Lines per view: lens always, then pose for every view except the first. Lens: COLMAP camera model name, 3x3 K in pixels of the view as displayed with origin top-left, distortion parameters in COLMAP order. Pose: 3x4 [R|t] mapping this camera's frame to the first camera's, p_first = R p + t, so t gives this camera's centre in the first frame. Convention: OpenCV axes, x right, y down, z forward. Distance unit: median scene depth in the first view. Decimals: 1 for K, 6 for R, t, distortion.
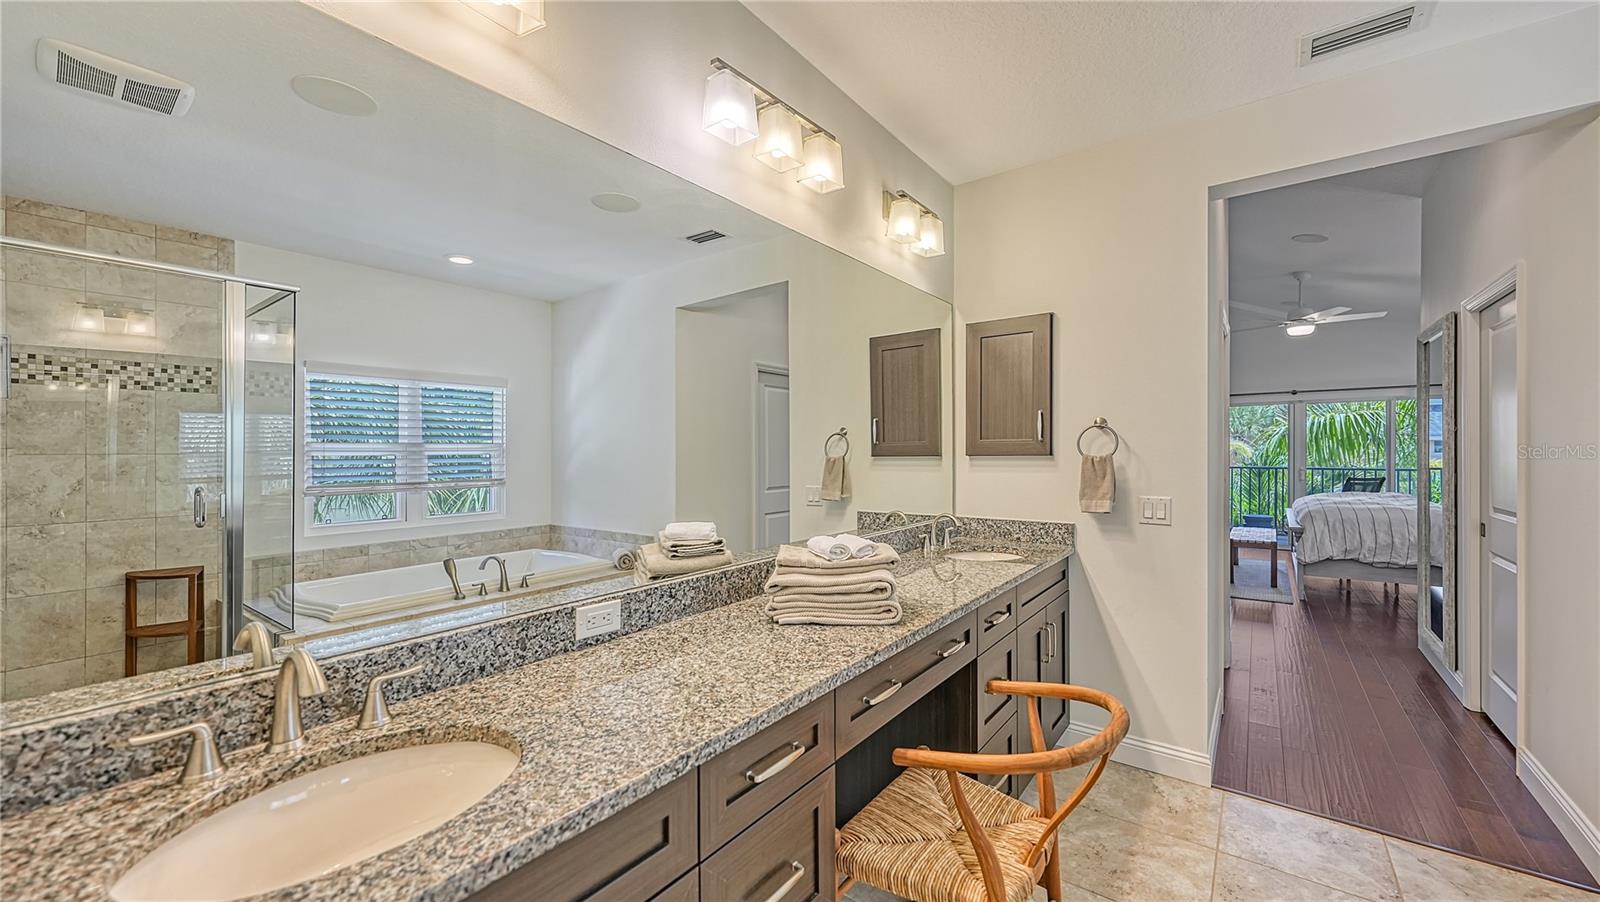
lens RADIAL K [[635.4, 0, 800.0], [0, 635.4, 451.0], [0, 0, 1]] dist [-0.013967, 0.000213]
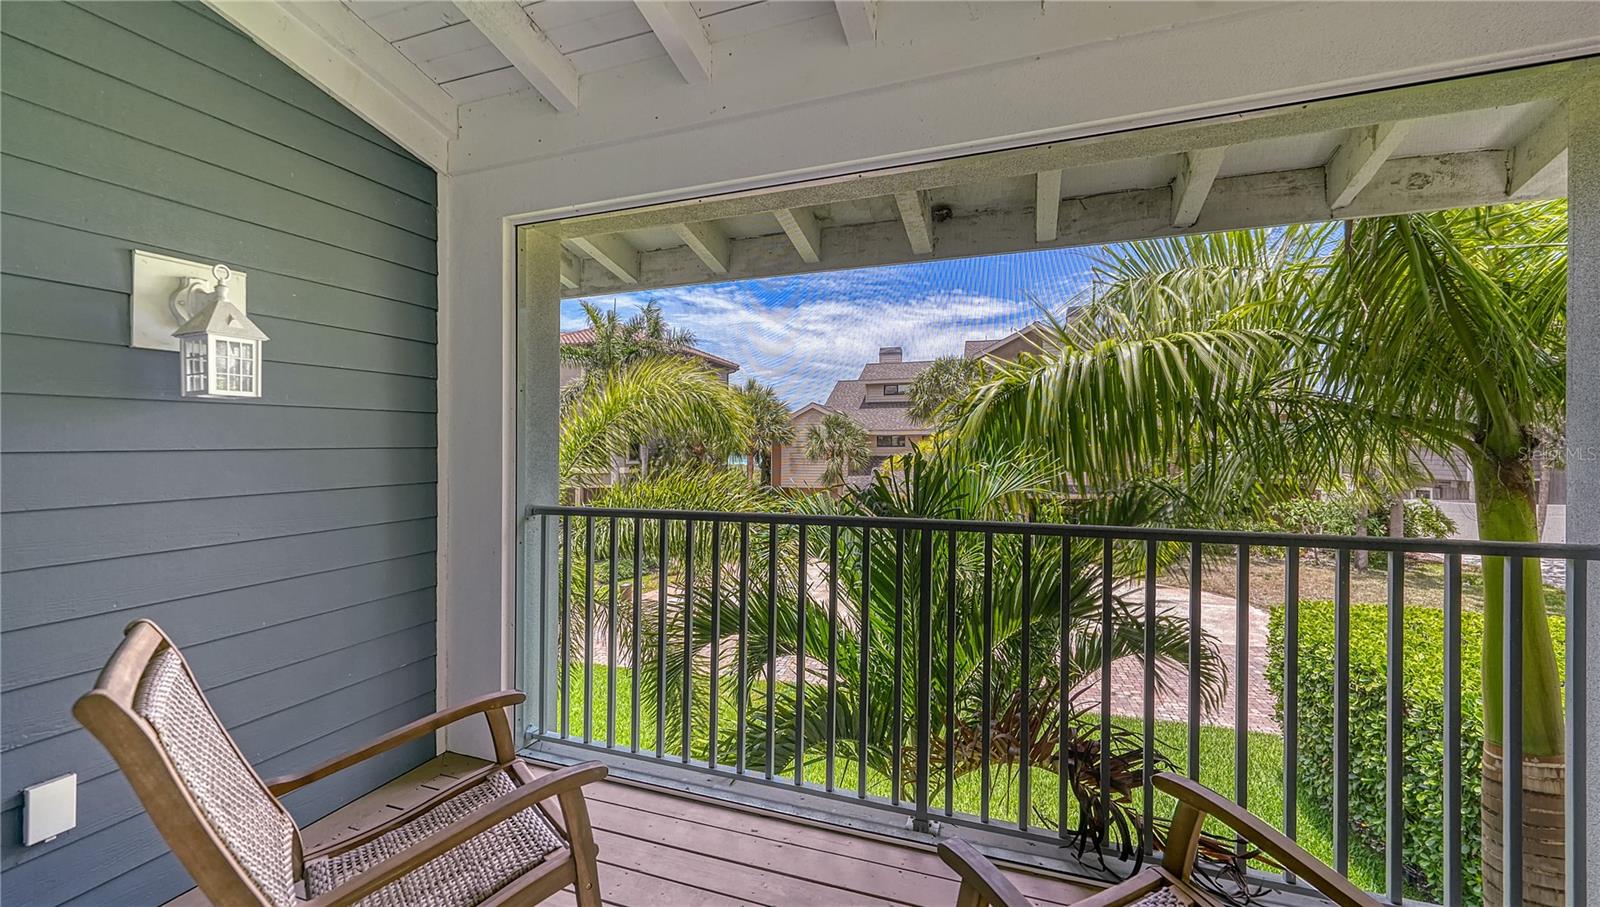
lens RADIAL K [[654.7, 0, 800.0], [0, 654.7, 453.5], [0, 0, 1]] dist [-0.000133, -0.016266]
pose [[0.957344, -0.003573, 0.288928, 0.579882], [-0.001876, 0.999826, 0.018581, -0.003319], [-0.288944, -0.018330, 0.957171, 0.706678]]
